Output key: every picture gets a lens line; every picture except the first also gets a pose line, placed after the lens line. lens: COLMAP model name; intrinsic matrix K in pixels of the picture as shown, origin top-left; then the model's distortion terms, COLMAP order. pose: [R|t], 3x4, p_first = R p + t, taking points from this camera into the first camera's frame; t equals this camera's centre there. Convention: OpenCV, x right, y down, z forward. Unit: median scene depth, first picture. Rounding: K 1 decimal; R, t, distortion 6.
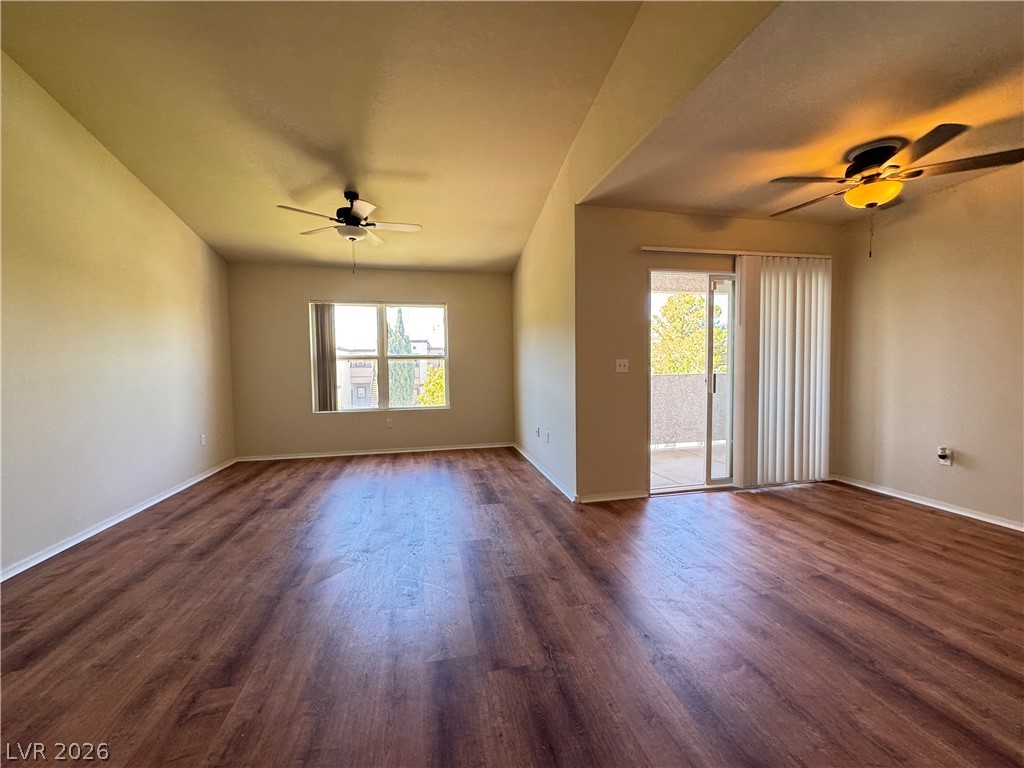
lens RADIAL K [[409.5, 0, 512.2], [0, 409.5, 382.0], [0, 0, 1]] dist [-0.001894, -0.000154]
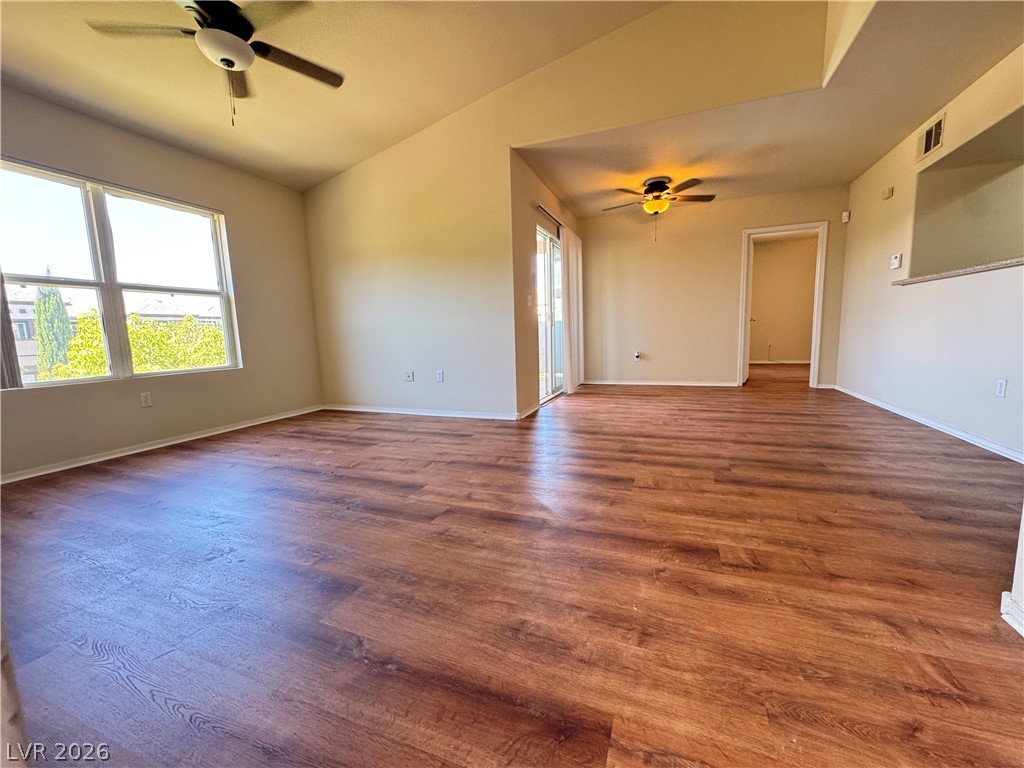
lens RADIAL K [[409.5, 0, 516.4], [0, 409.5, 379.3], [0, 0, 1]] dist [-0.001894, -0.000154]
pose [[0.552869, -0.101544, 0.827058, -0.746436], [0.058320, 0.994829, 0.083157, 0.083625], [-0.831225, 0.002259, 0.555932, 0.354799]]
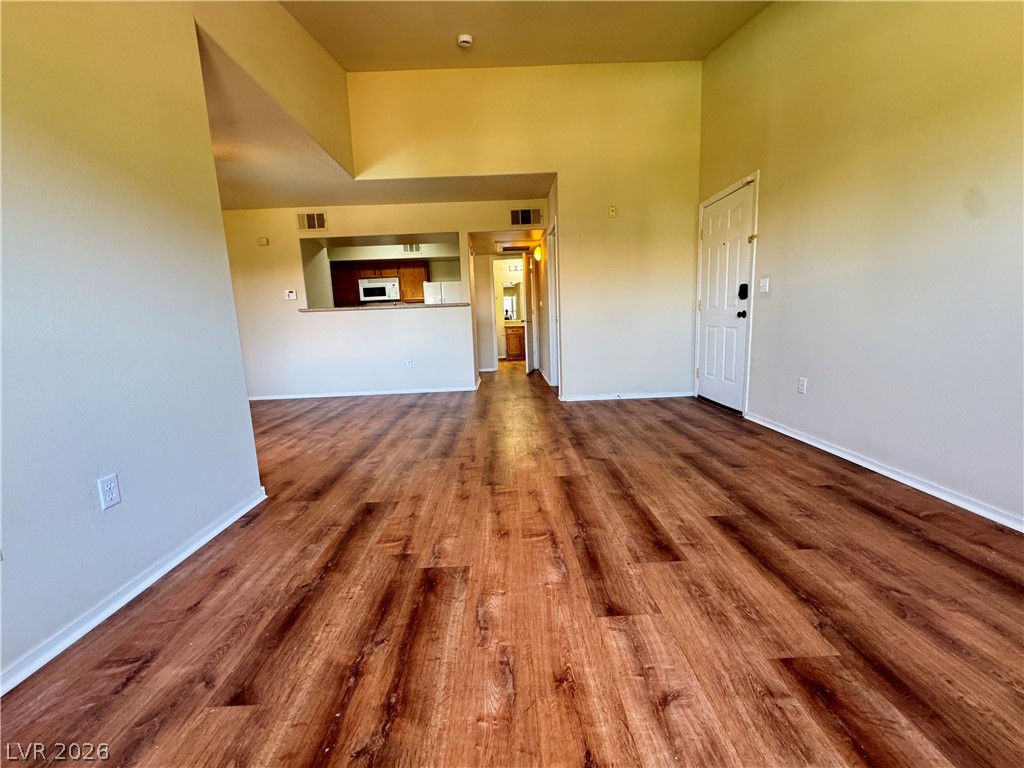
lens RADIAL K [[409.5, 0, 509.9], [0, 409.5, 378.4], [0, 0, 1]] dist [-0.001894, -0.000154]
pose [[-0.979664, 0.023276, 0.199292, -0.373187], [0.060782, 0.981005, 0.184214, -0.001146], [-0.191219, 0.192581, -0.962470, 1.481445]]
